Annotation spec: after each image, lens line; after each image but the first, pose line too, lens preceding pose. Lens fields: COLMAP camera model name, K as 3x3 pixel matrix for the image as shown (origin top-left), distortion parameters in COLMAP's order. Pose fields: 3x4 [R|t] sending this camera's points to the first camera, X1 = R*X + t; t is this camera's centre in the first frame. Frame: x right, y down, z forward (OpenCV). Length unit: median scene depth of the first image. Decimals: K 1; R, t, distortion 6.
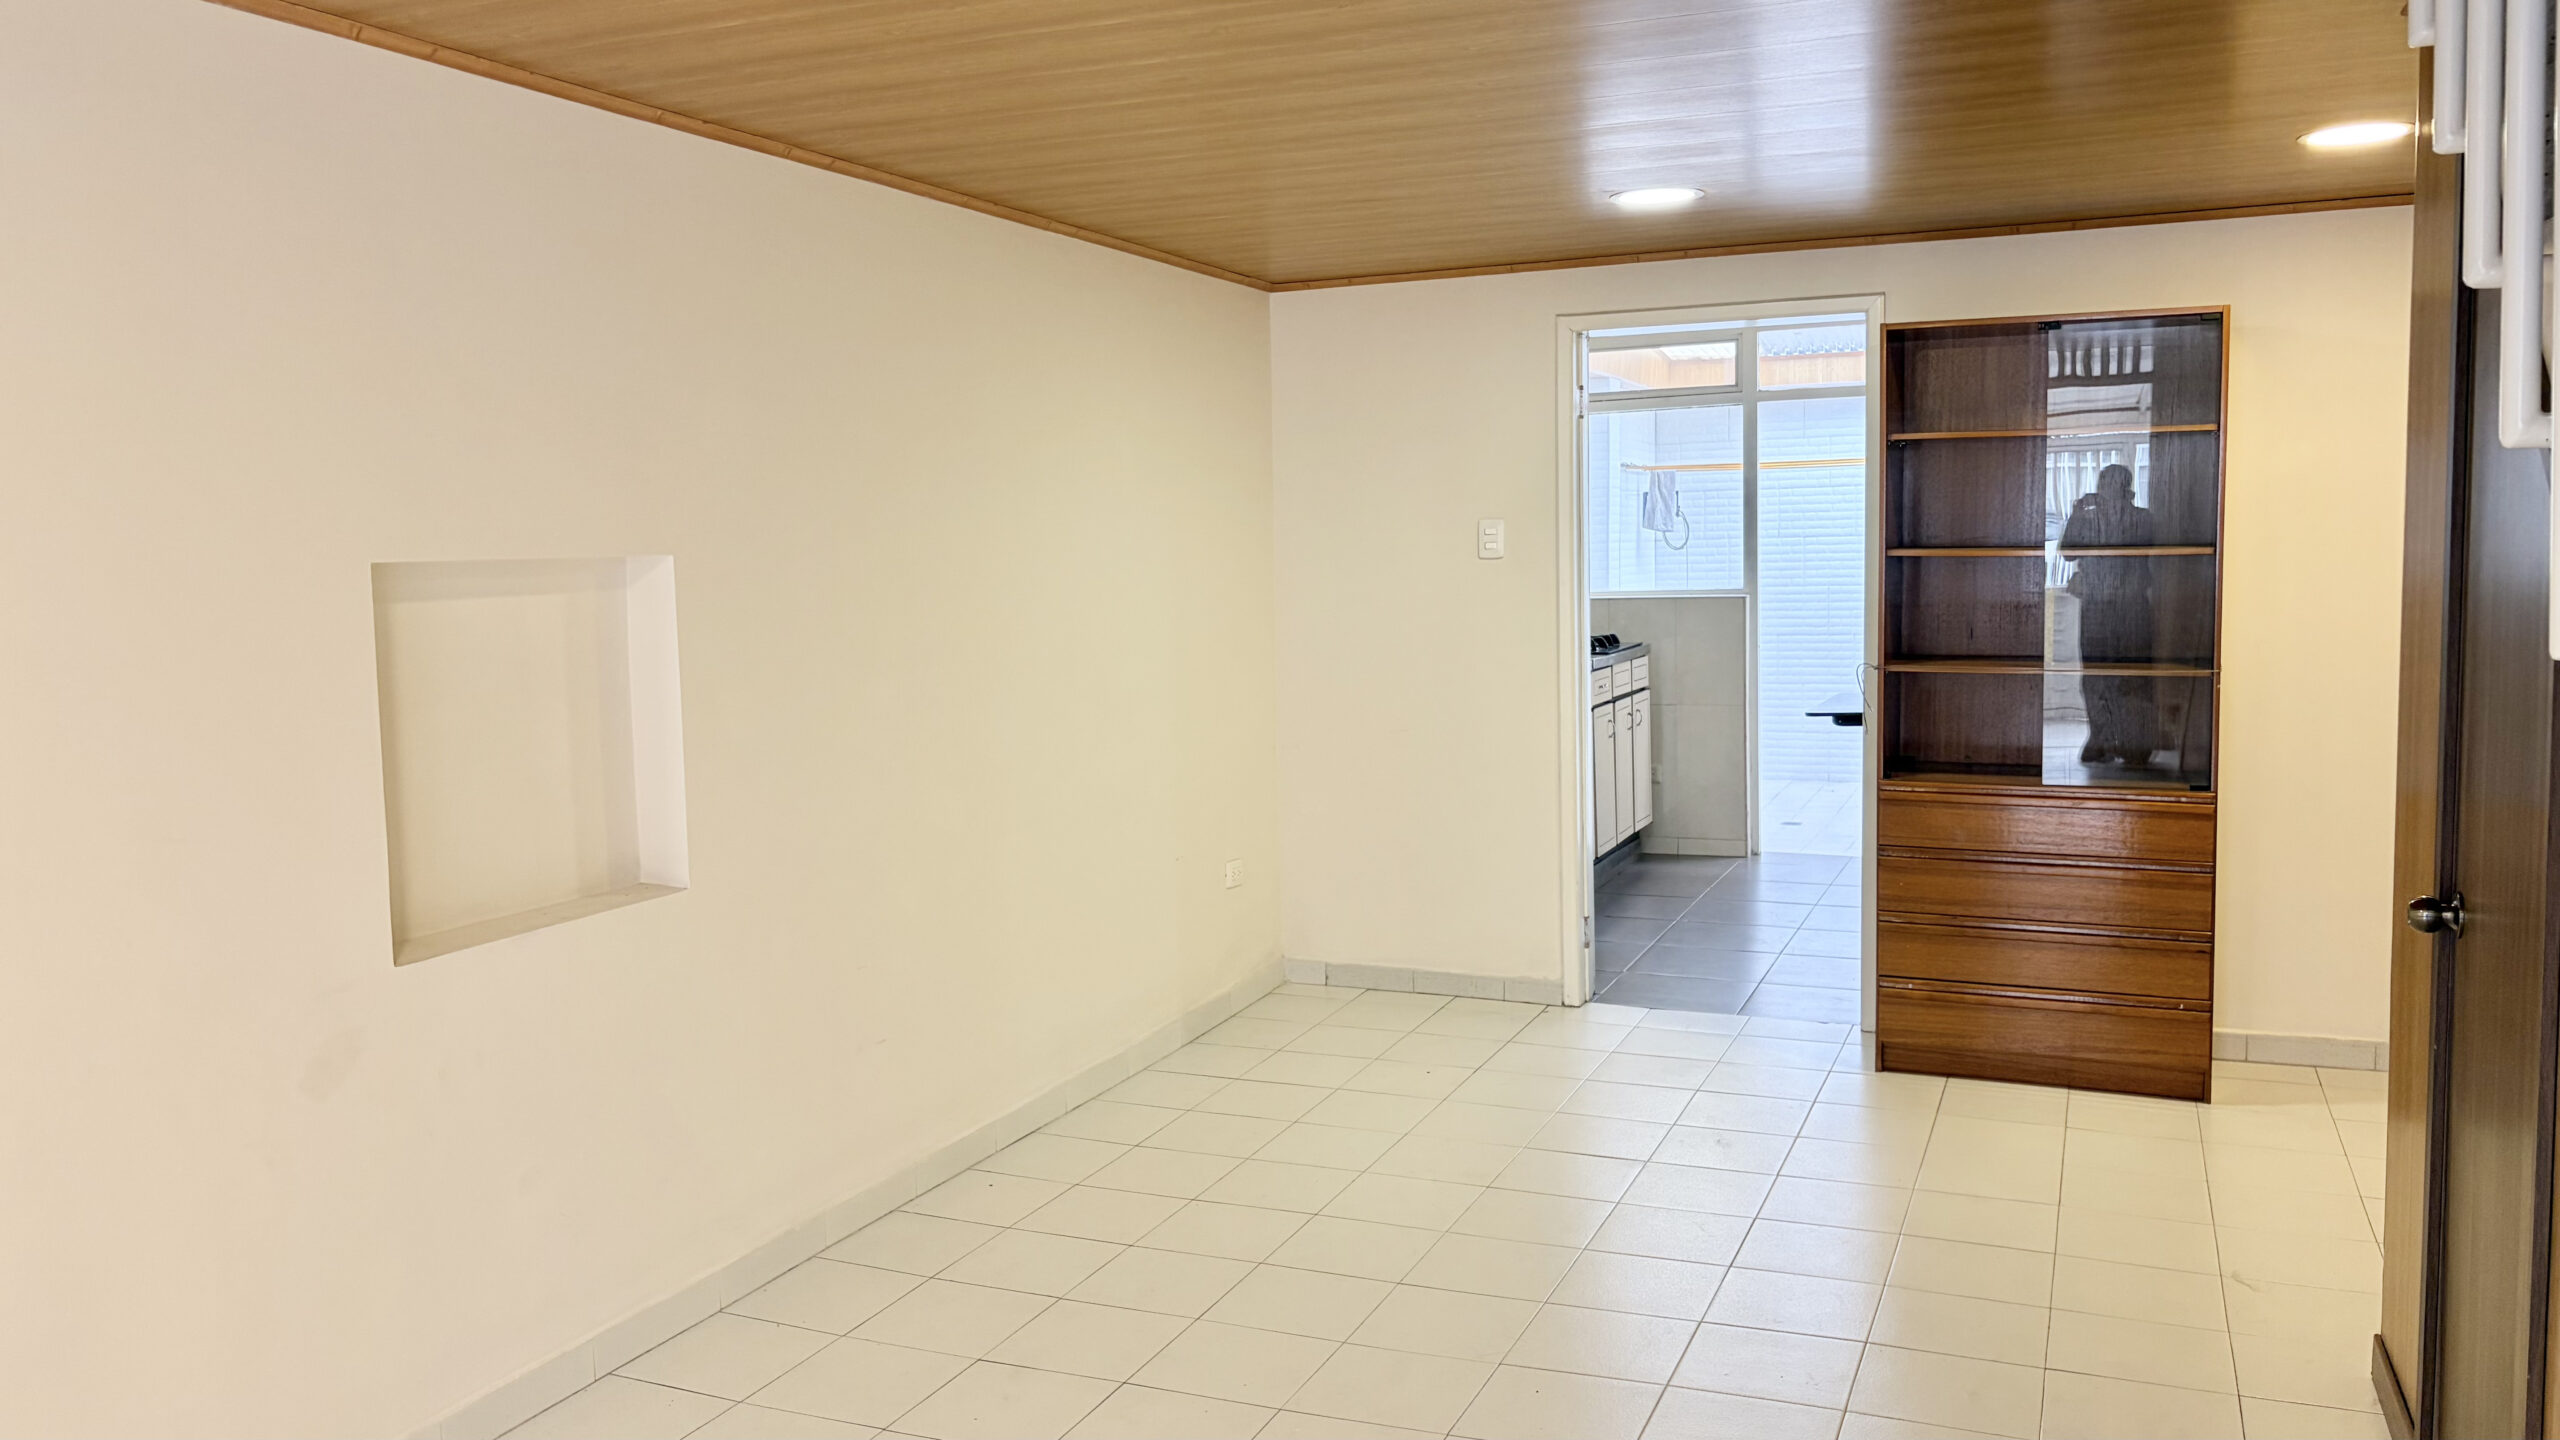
lens RADIAL K [[1933.8, 0, 1257.7], [0, 1933.8, 700.3], [0, 0, 1]] dist [0.057930, -0.076785]
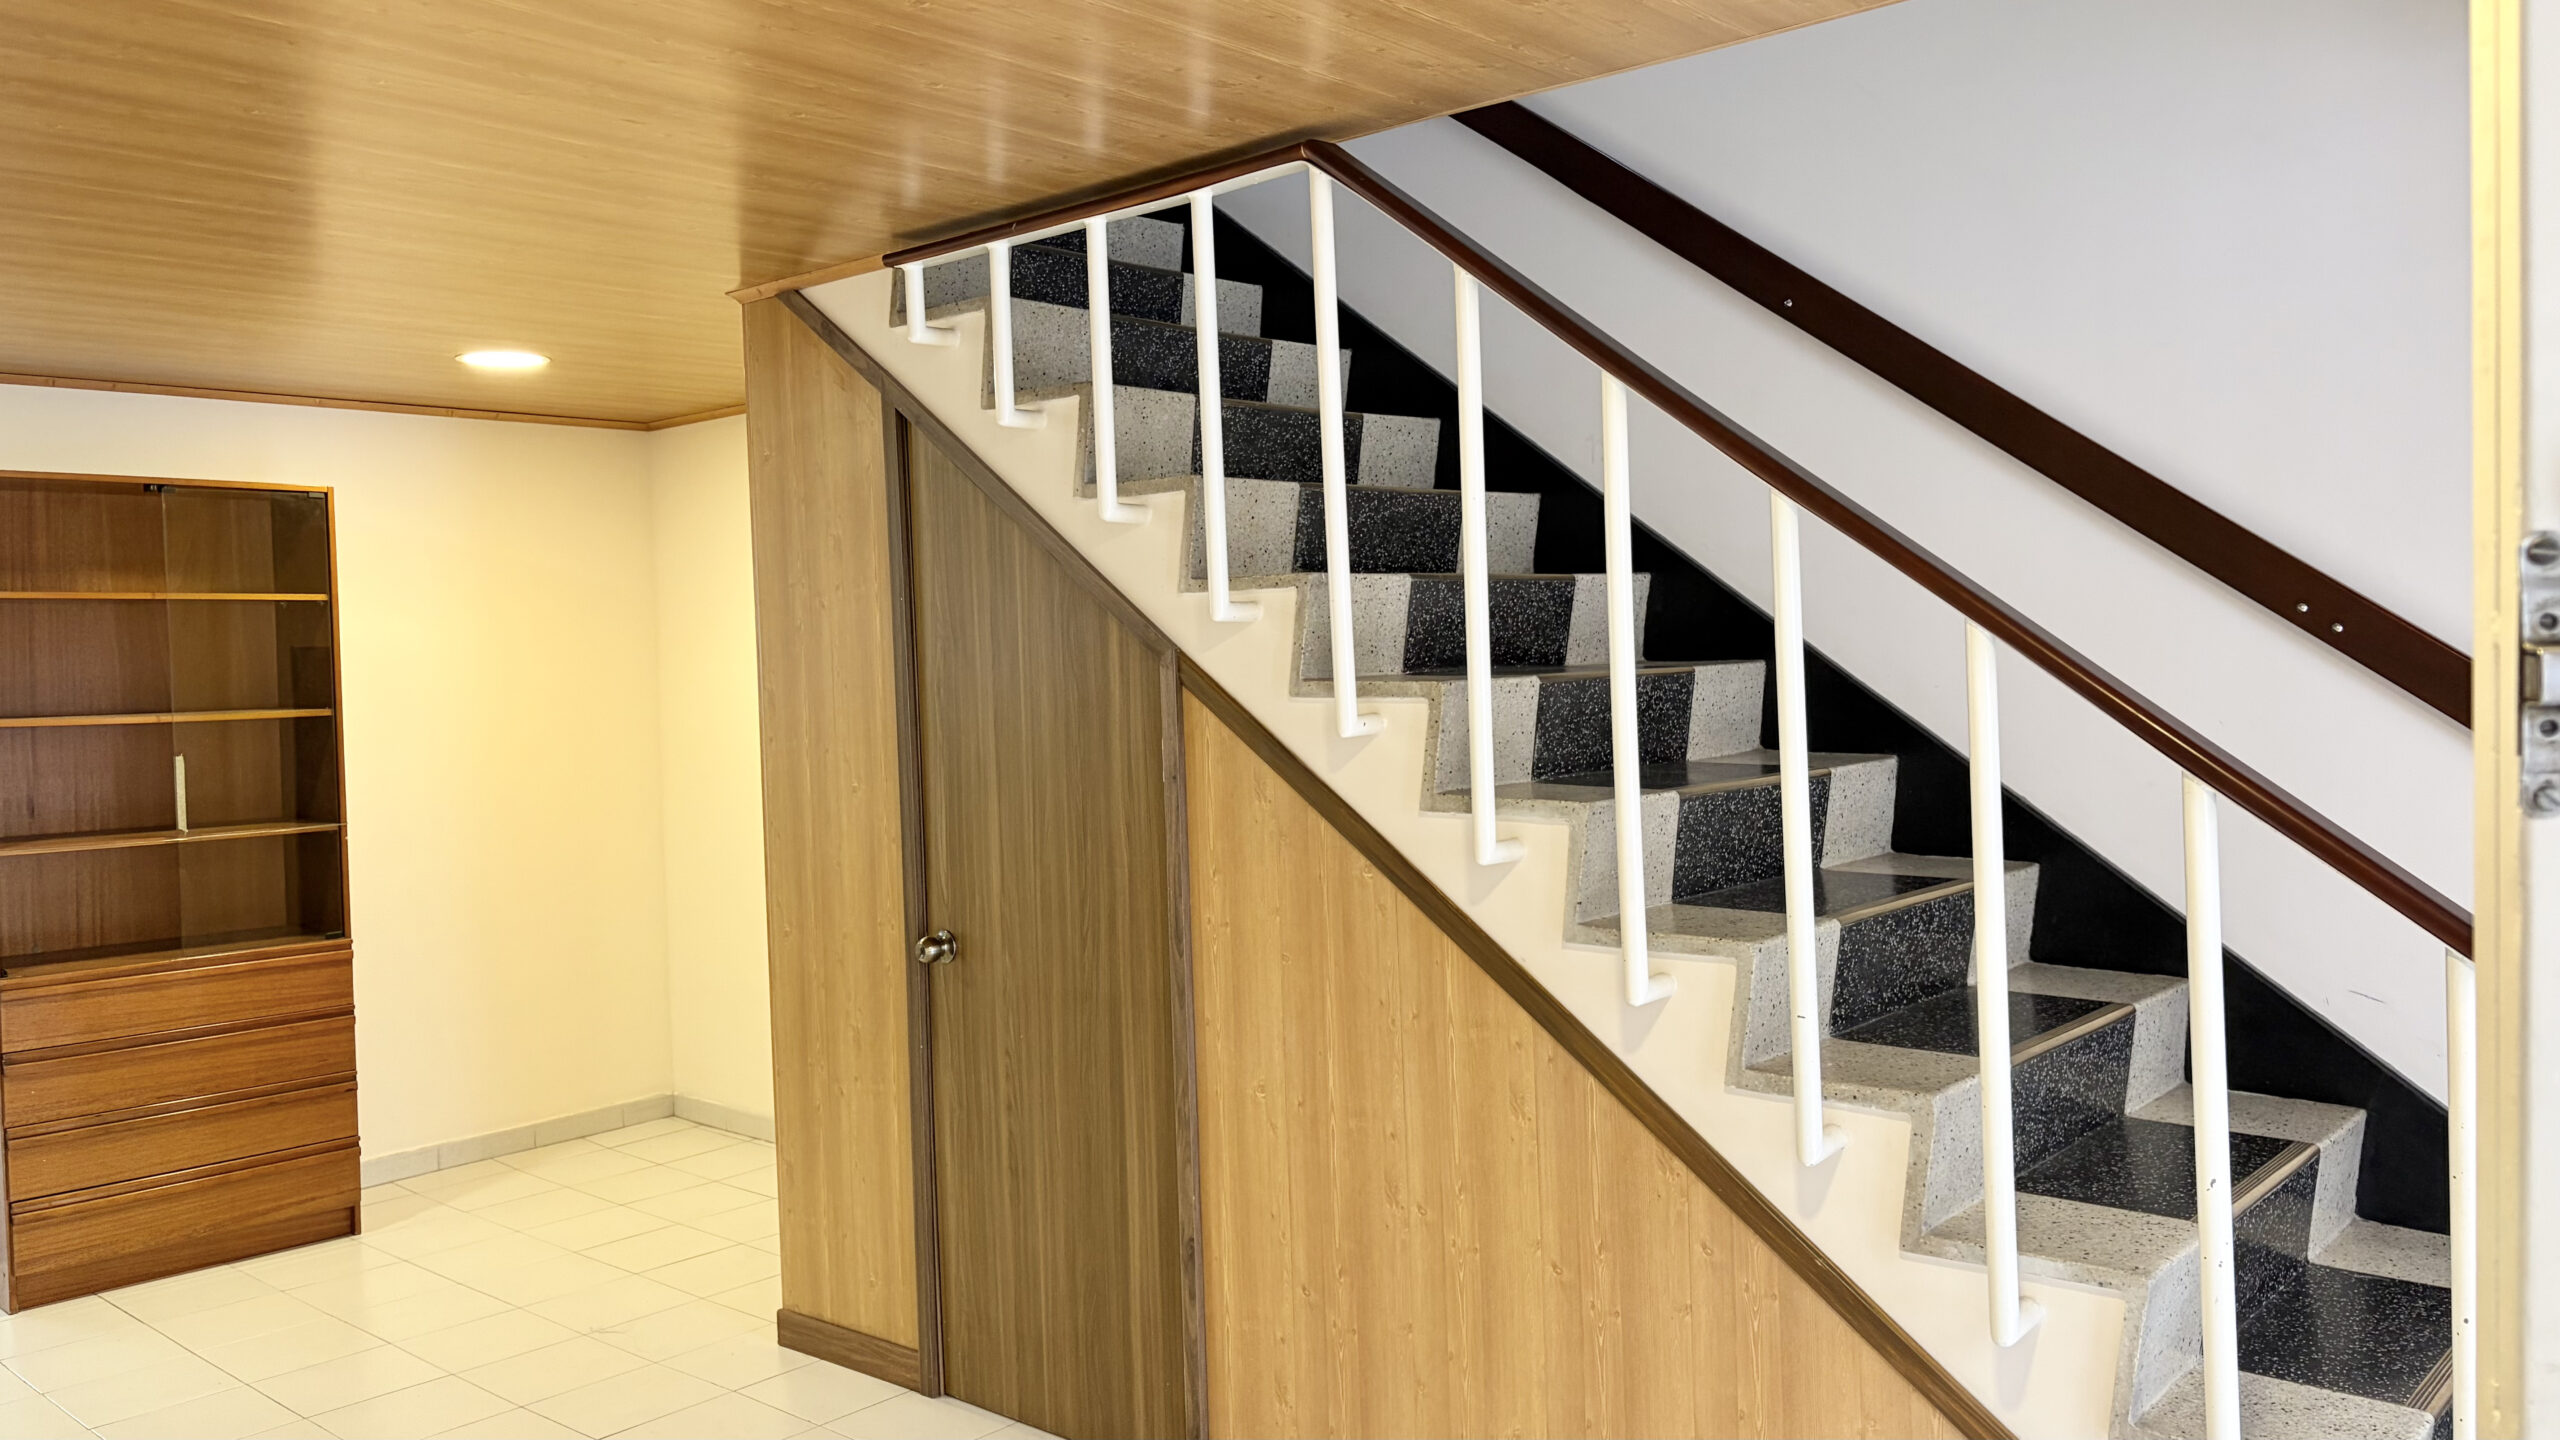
lens RADIAL K [[1933.8, 0, 1289.2], [0, 1933.8, 713.6], [0, 0, 1]] dist [0.057930, -0.076785]
pose [[0.308538, -0.021458, 0.950970, -0.211896], [0.102759, 0.994647, -0.010896, -0.006029], [-0.945645, 0.101082, 0.309091, 0.099930]]
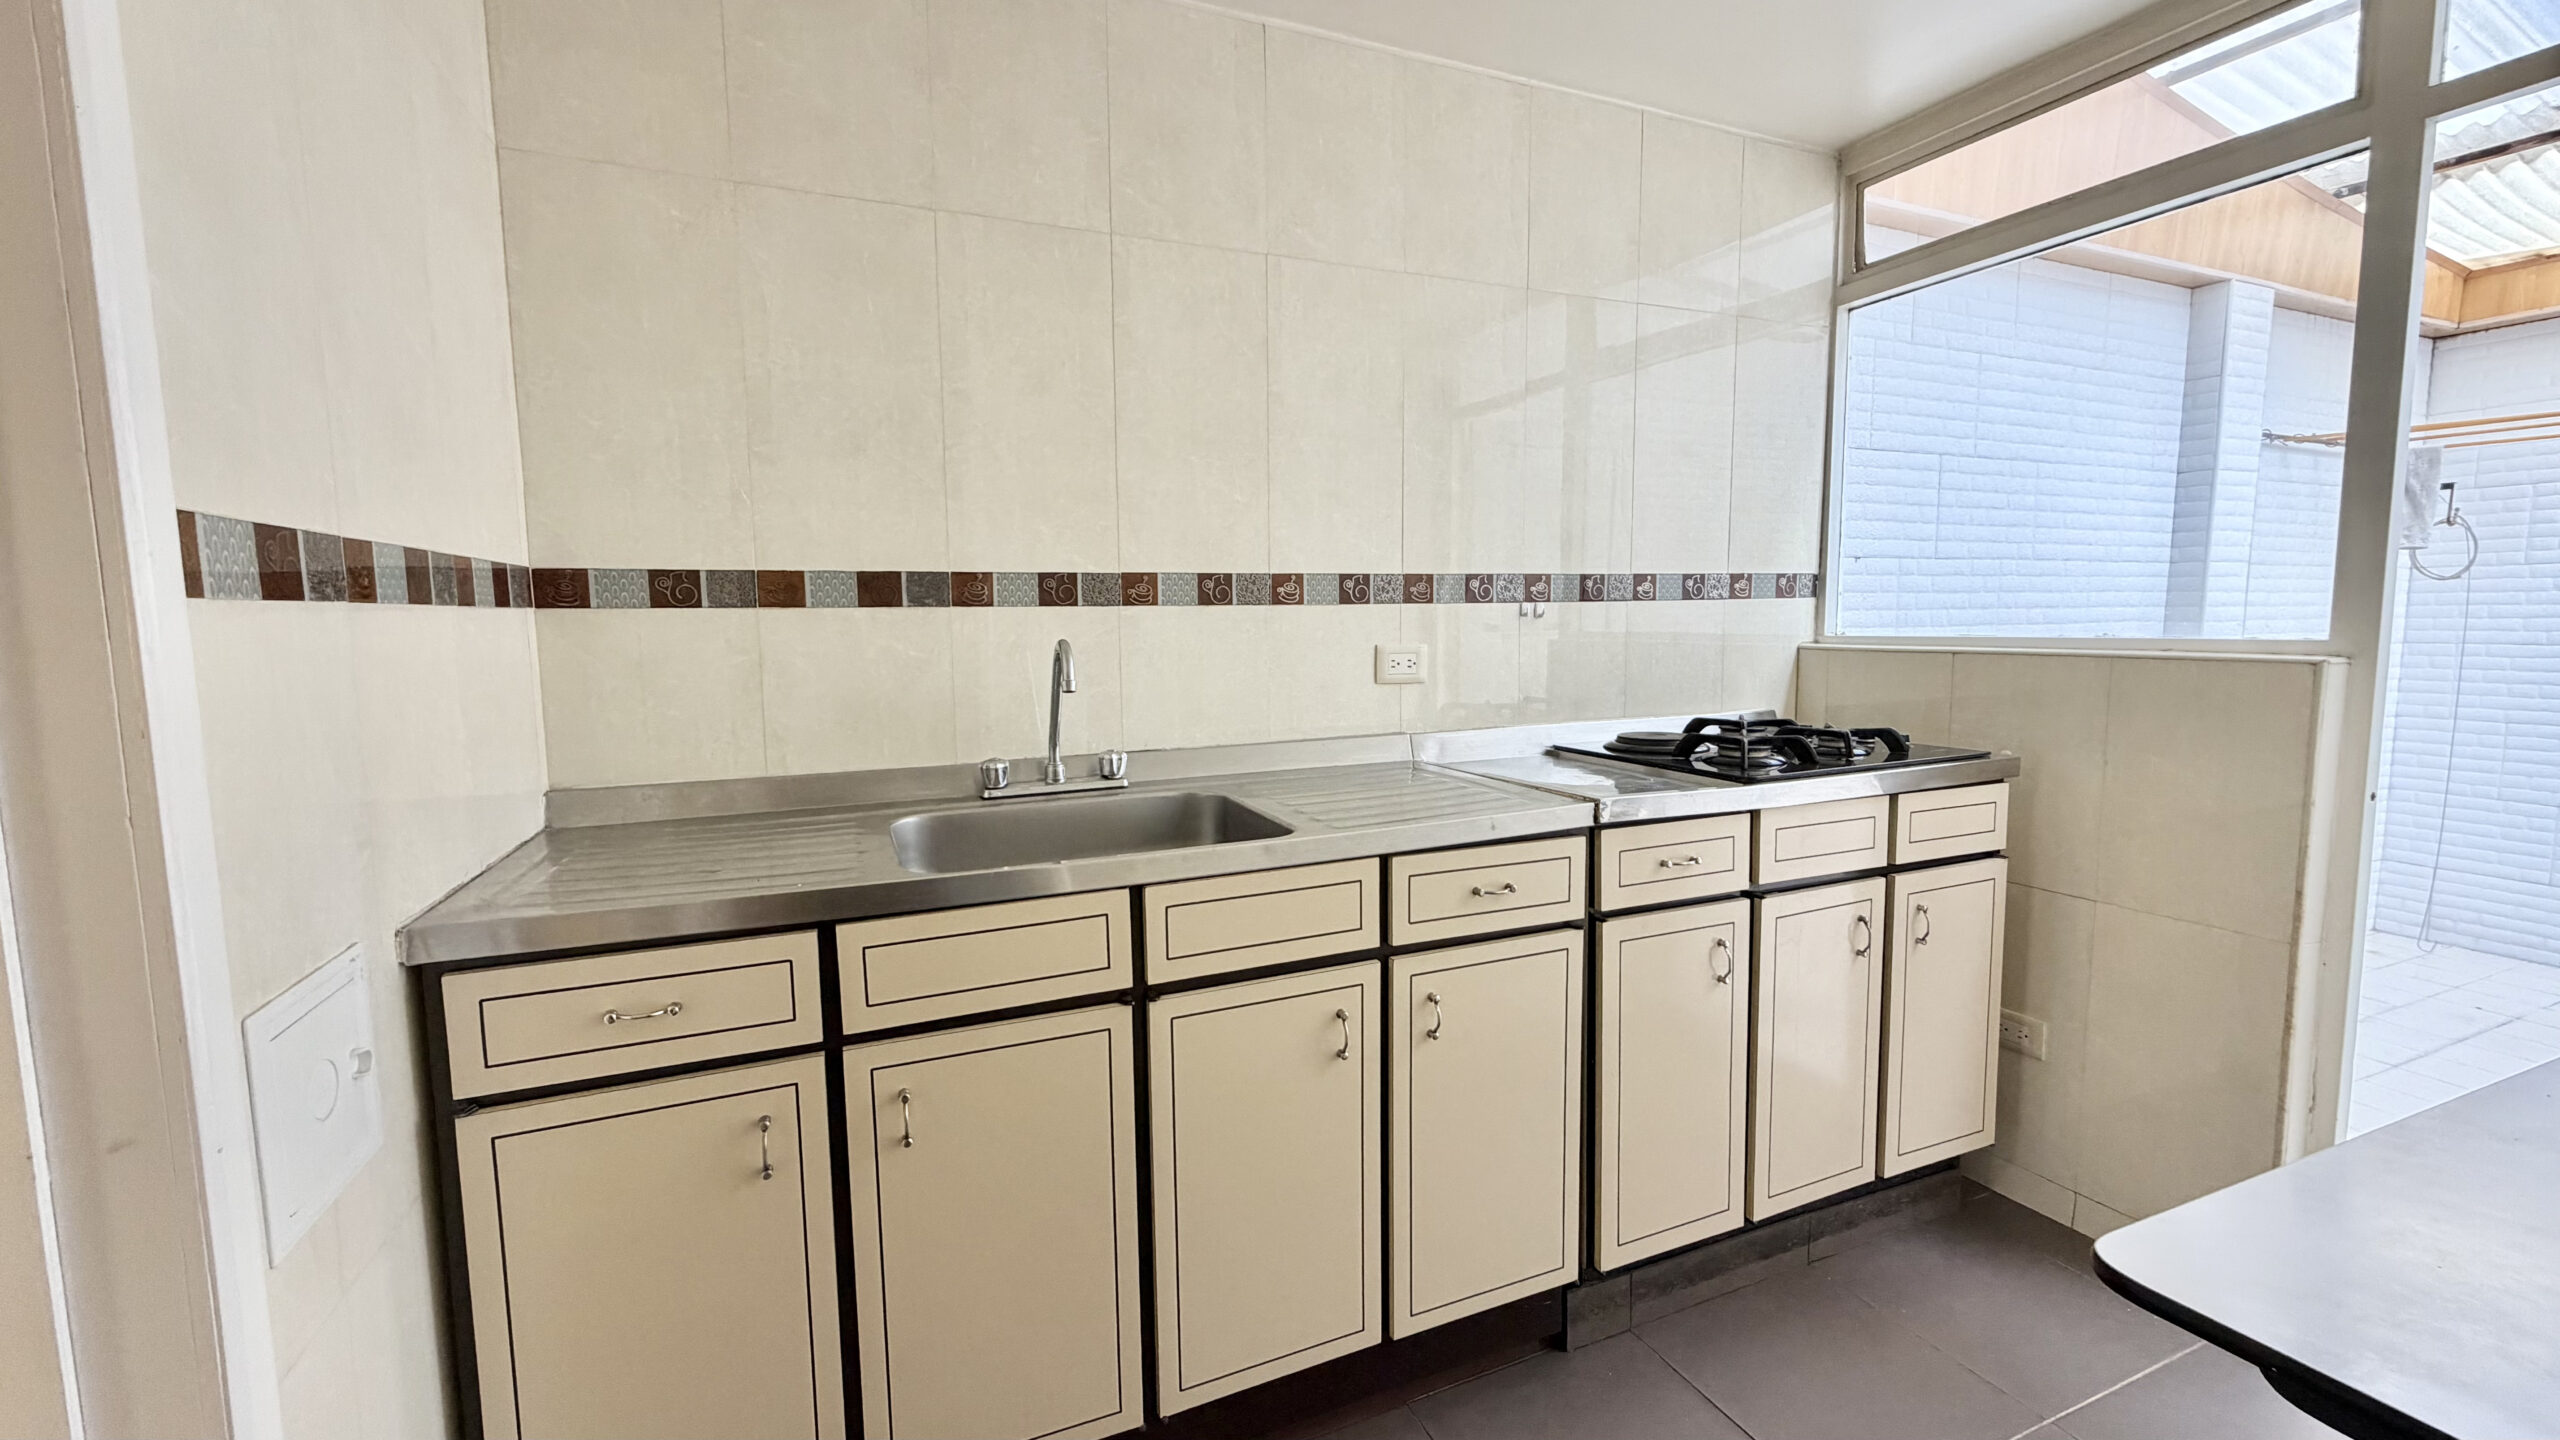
lens RADIAL K [[1032.2, 0, 1277.1], [0, 1032.2, 720.6], [0, 0, 1]] dist [-0.001923, -0.000096]
pose [[0.728706, 0.082451, -0.679845, 0.249624], [-0.060637, 0.996595, 0.055871, -0.042125], [0.682137, 0.000511, 0.731224, 0.738293]]
